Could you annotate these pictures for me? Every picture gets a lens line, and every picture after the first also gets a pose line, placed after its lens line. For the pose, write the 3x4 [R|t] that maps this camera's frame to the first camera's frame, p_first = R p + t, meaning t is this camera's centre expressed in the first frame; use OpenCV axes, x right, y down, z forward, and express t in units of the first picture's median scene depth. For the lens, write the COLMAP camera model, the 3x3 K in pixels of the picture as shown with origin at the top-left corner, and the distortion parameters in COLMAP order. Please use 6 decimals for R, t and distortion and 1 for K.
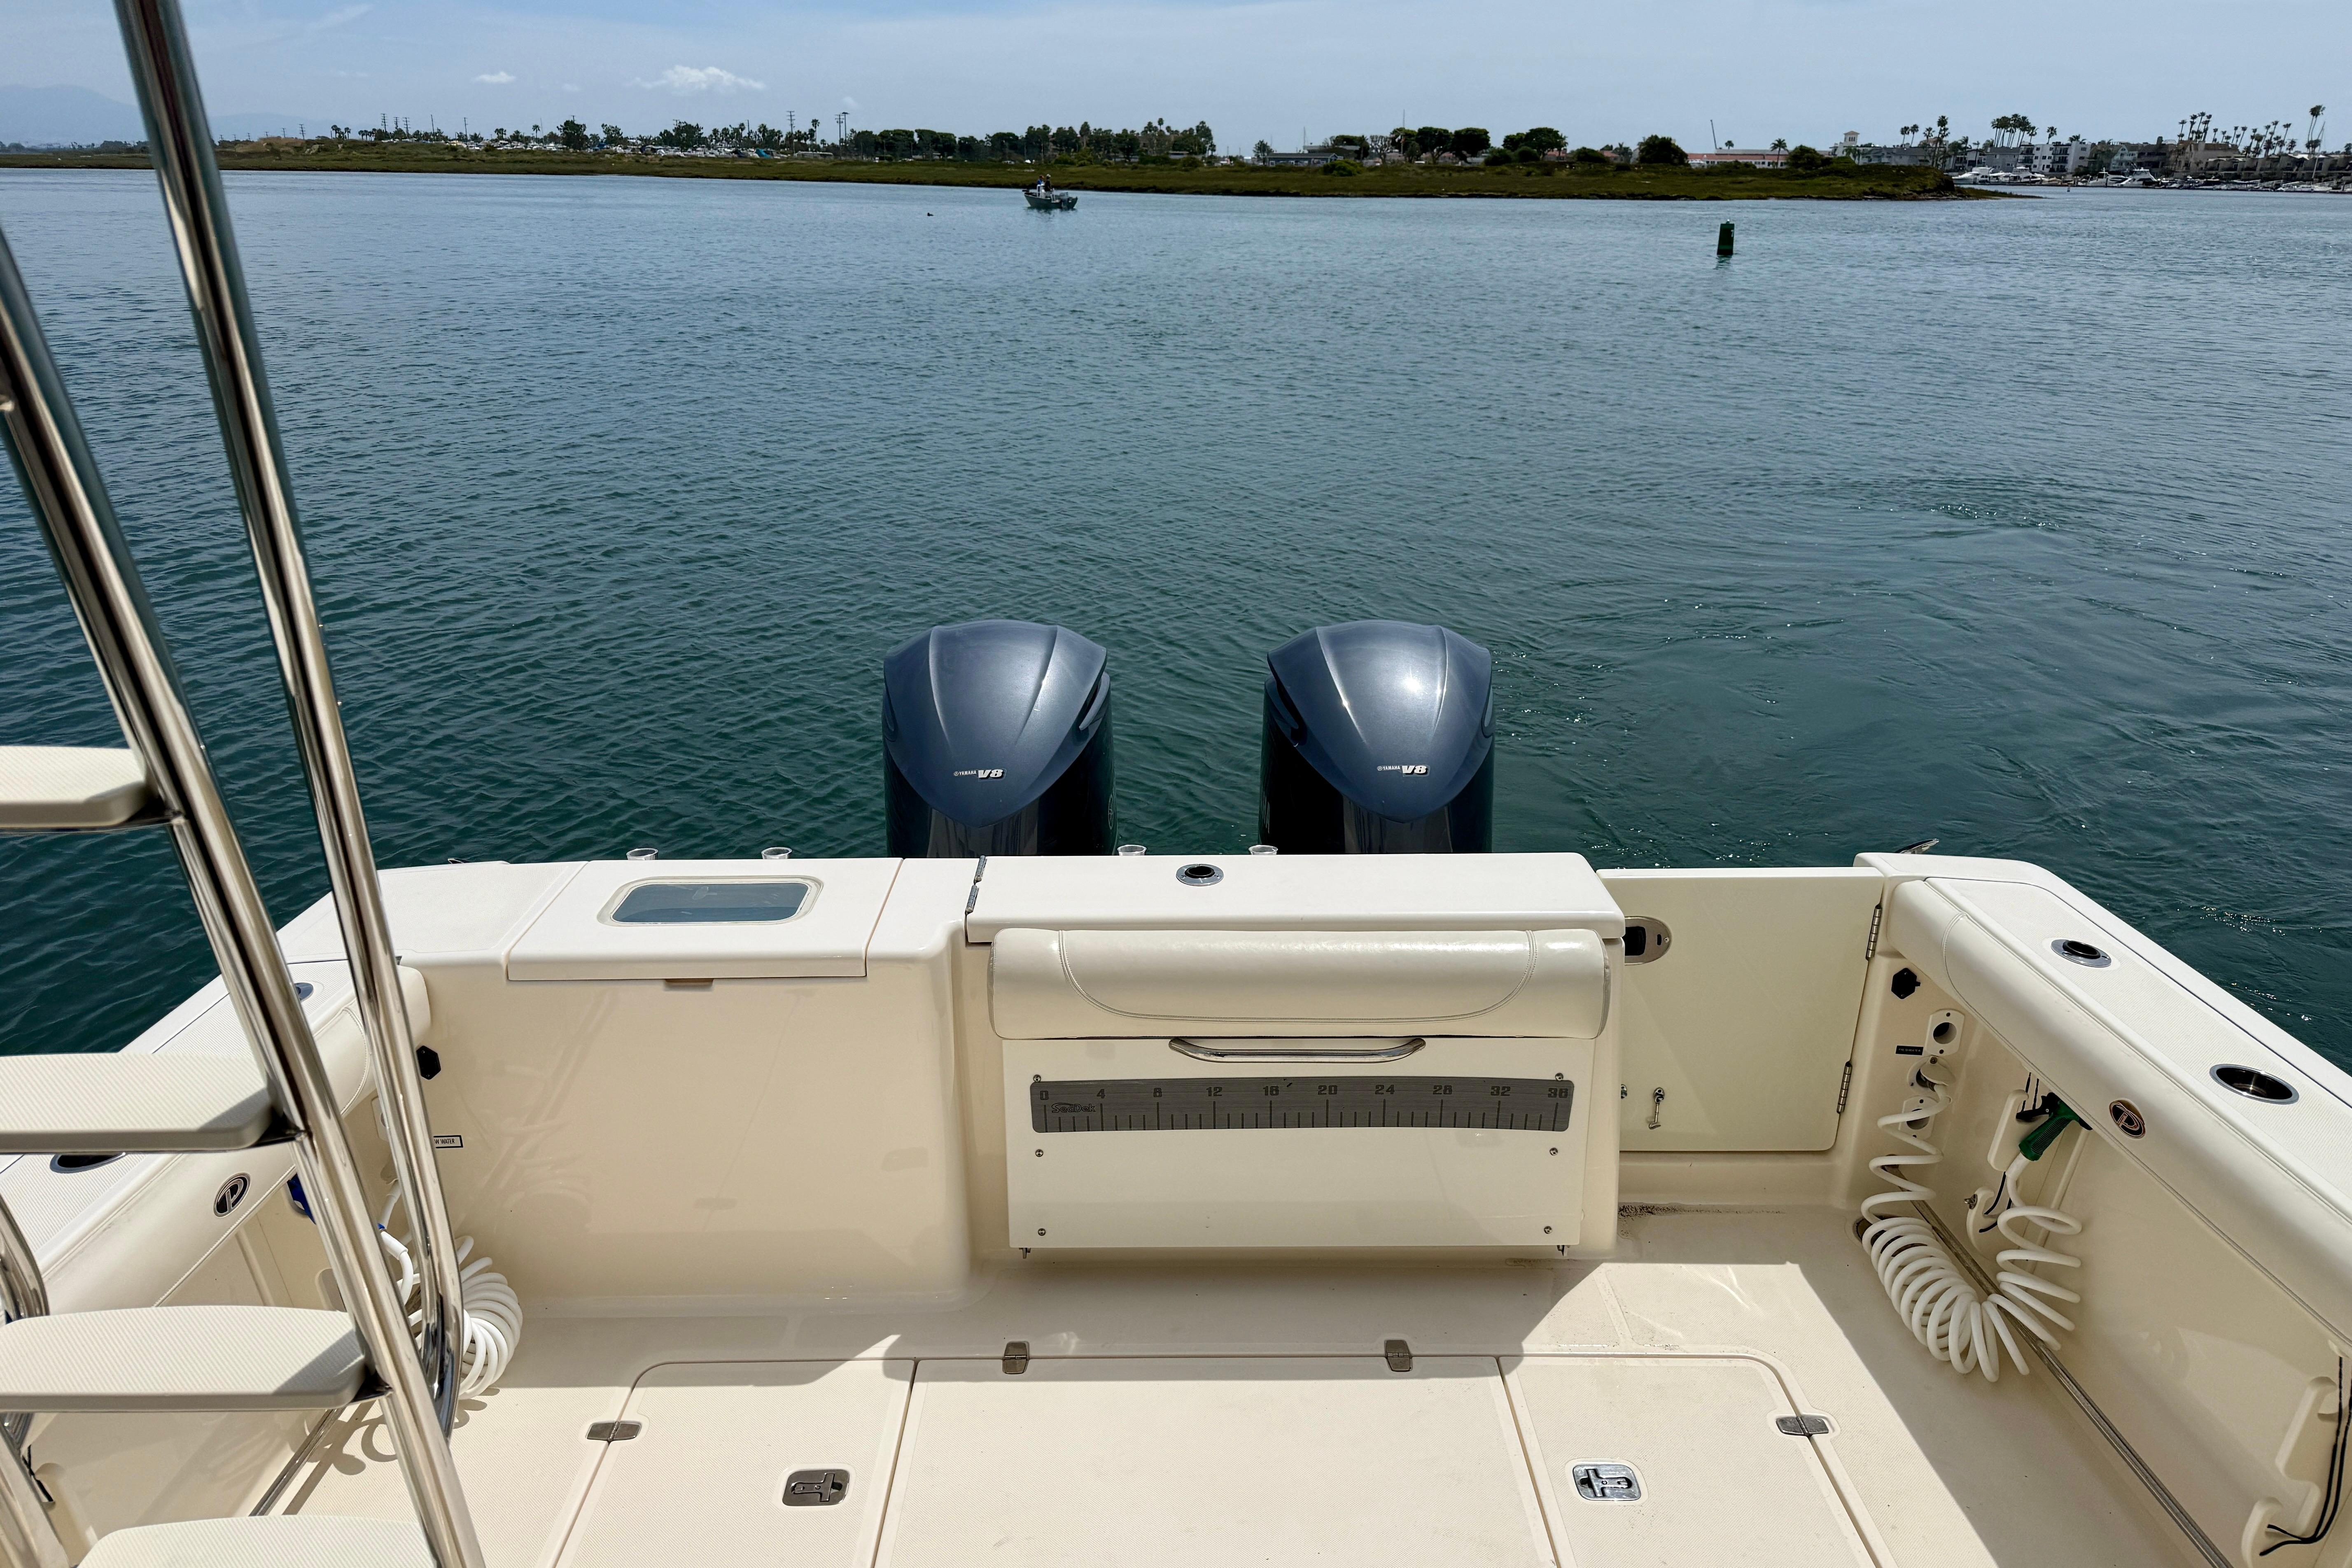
lens RADIAL K [[1735.2, 0, 1163.9], [0, 1735.2, 785.8], [0, 0, 1]] dist [0.023845, -0.011525]
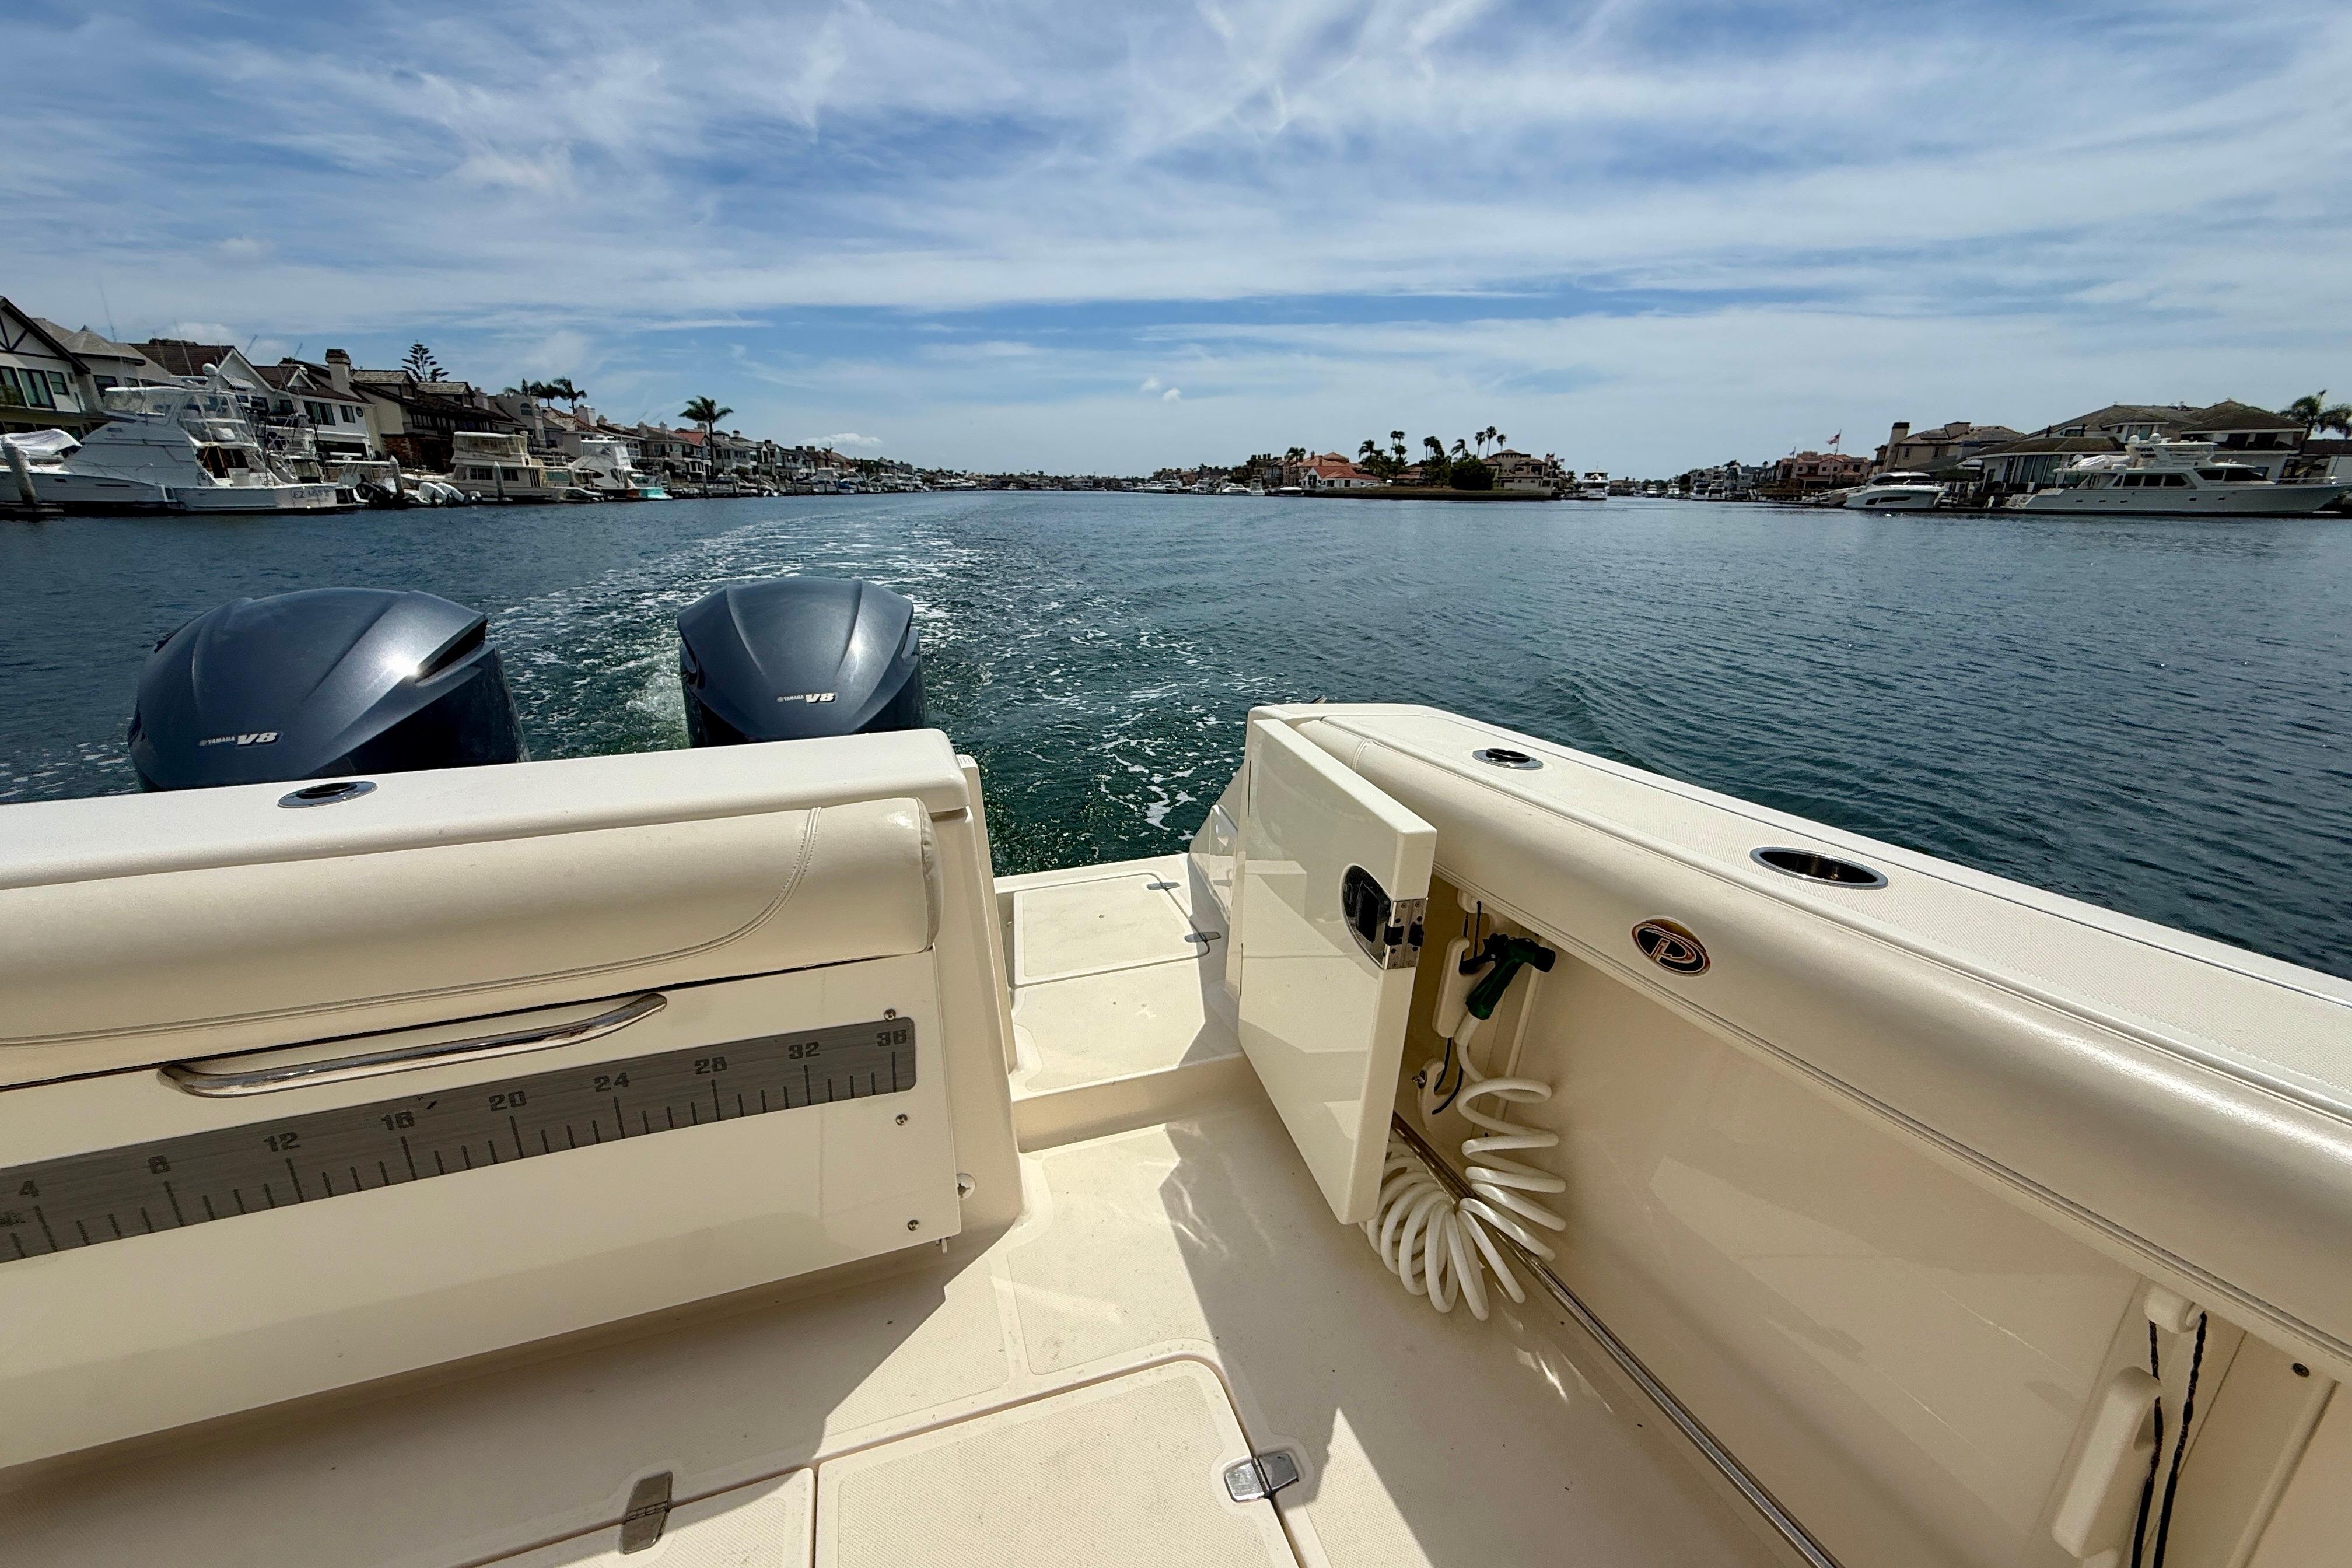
lens RADIAL K [[947.5, 0, 1158.2], [0, 947.5, 763.6], [0, 0, 1]] dist [0.001289, -0.000736]
pose [[0.957155, -0.098843, 0.272185, 0.236933], [0.119547, 0.990982, -0.060525, 0.102357], [-0.263748, 0.090471, 0.960340, 0.592363]]
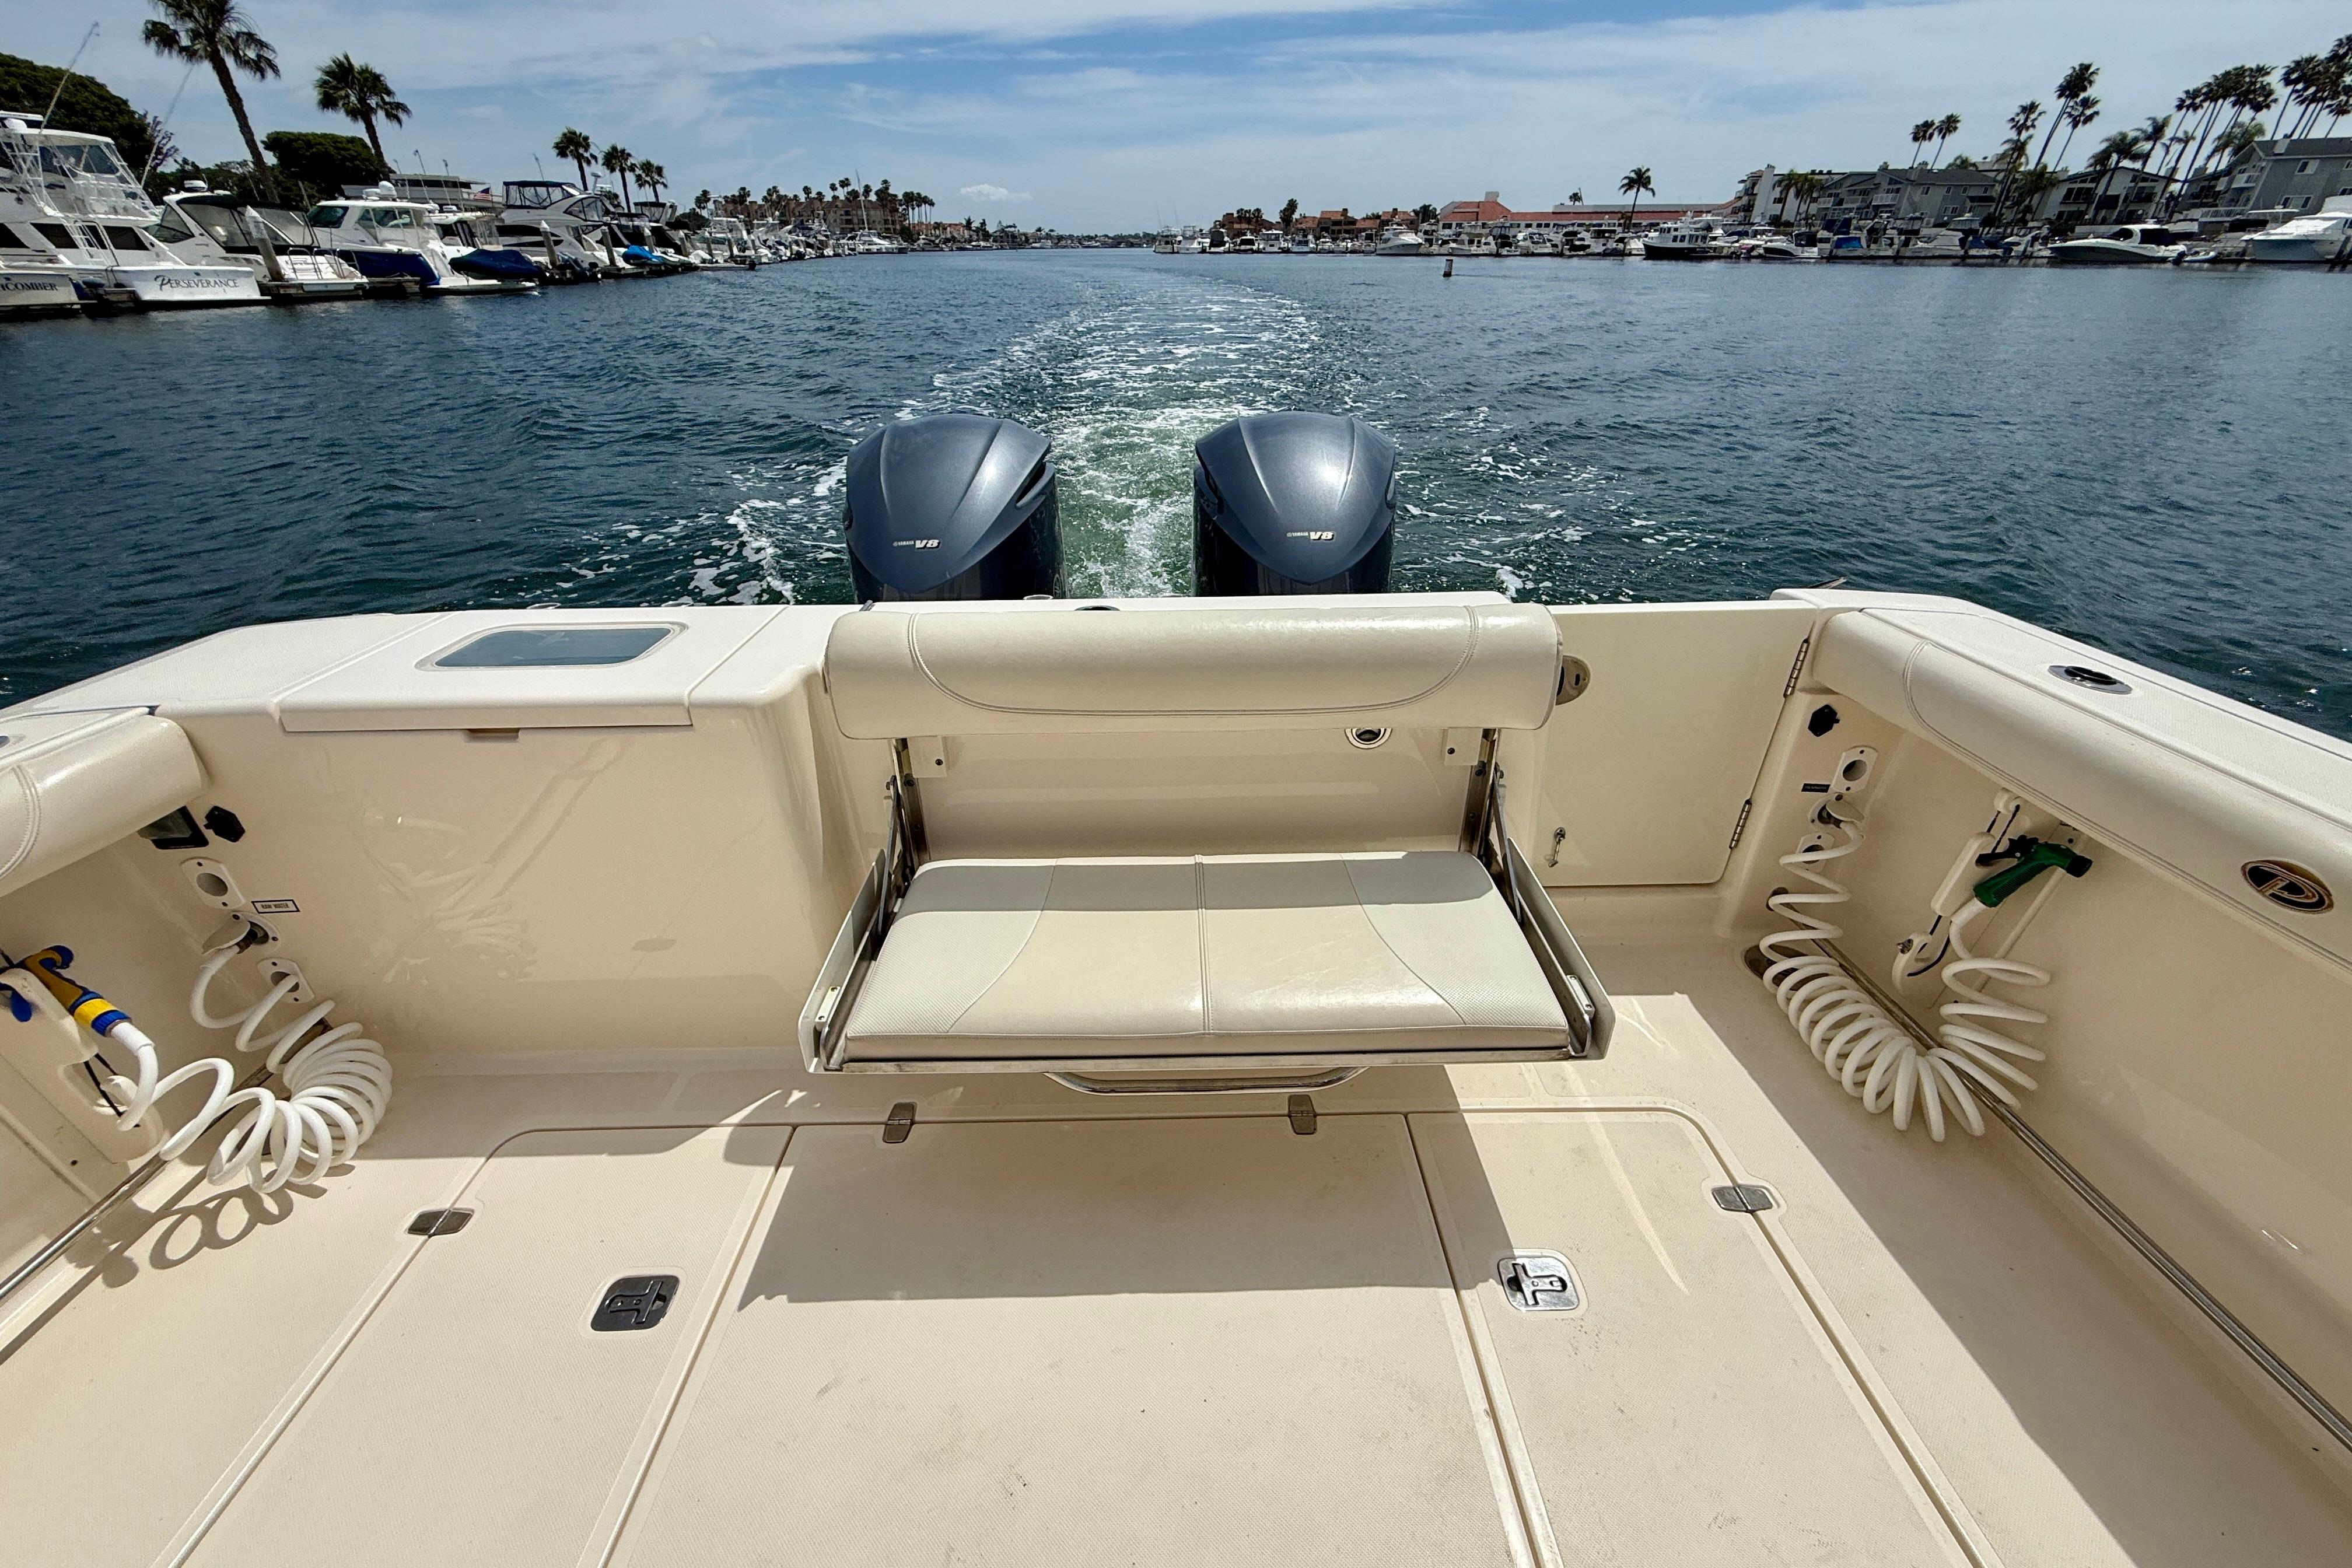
lens RADIAL K [[947.5, 0, 1171.1], [0, 947.5, 778.8], [0, 0, 1]] dist [0.001289, -0.000736]
pose [[0.999905, -0.012266, -0.006307, 0.067511], [0.013070, 0.988722, 0.149193, 0.066457], [0.004406, -0.149262, 0.988788, 0.506508]]
